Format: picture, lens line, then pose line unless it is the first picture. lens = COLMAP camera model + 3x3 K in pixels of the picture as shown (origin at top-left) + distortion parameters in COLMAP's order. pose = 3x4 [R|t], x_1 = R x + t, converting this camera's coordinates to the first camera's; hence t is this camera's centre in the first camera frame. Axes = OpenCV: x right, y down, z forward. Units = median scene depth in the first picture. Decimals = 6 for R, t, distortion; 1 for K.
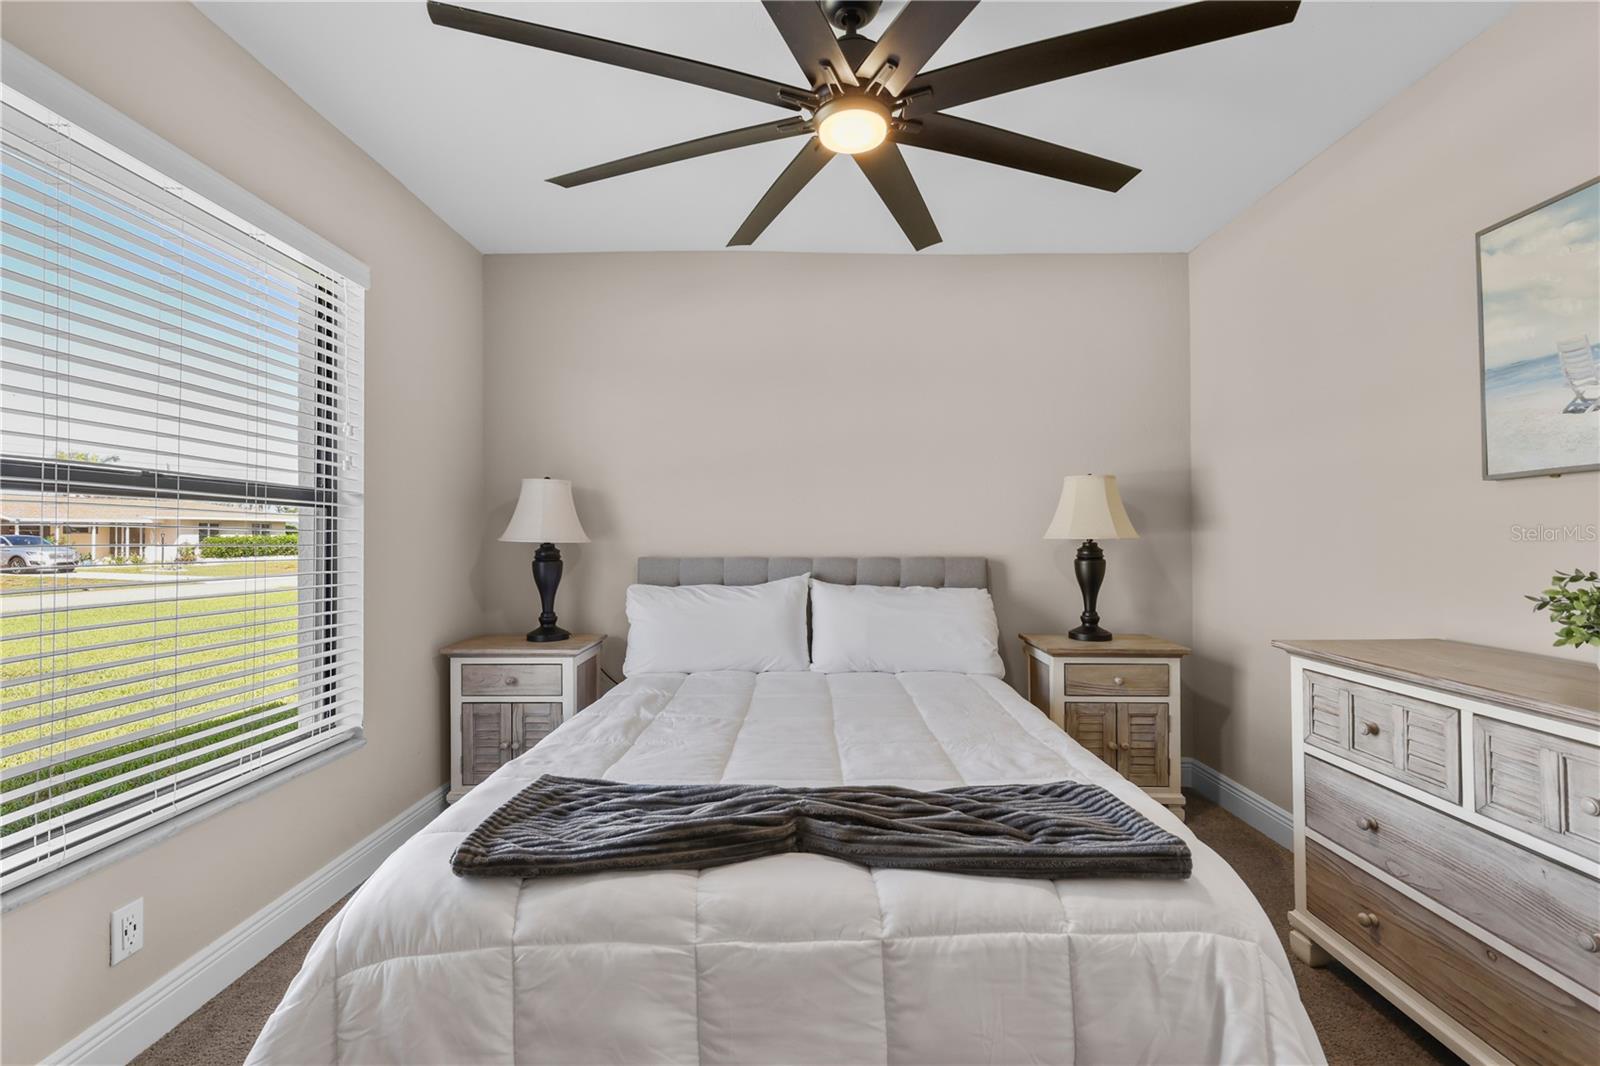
lens RADIAL K [[704.5, 0, 800.0], [0, 704.5, 533.0], [0, 0, 1]] dist [0.081712, -0.000267]
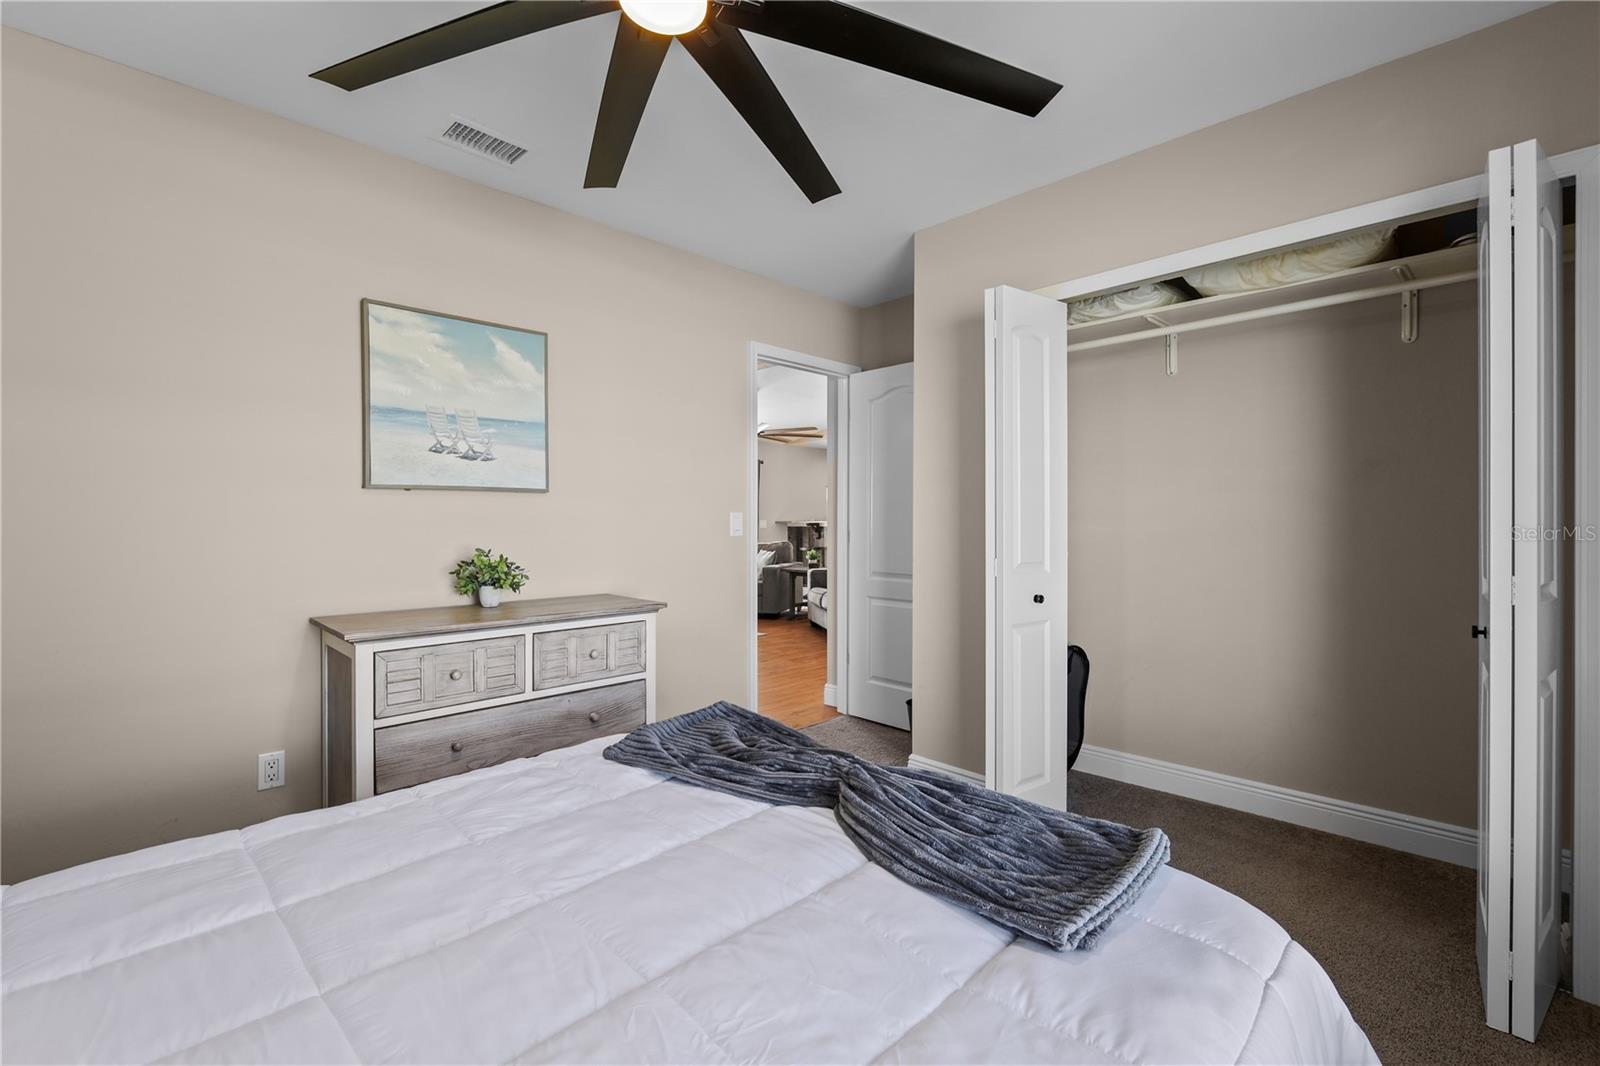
lens RADIAL K [[704.5, 0, 800.0], [0, 704.5, 533.0], [0, 0, 1]] dist [0.081712, -0.000267]
pose [[-0.700917, -0.003985, 0.713232, -0.605093], [0.000896, 0.999979, 0.006468, 0.002988], [-0.713242, 0.005173, -0.700899, 1.523890]]
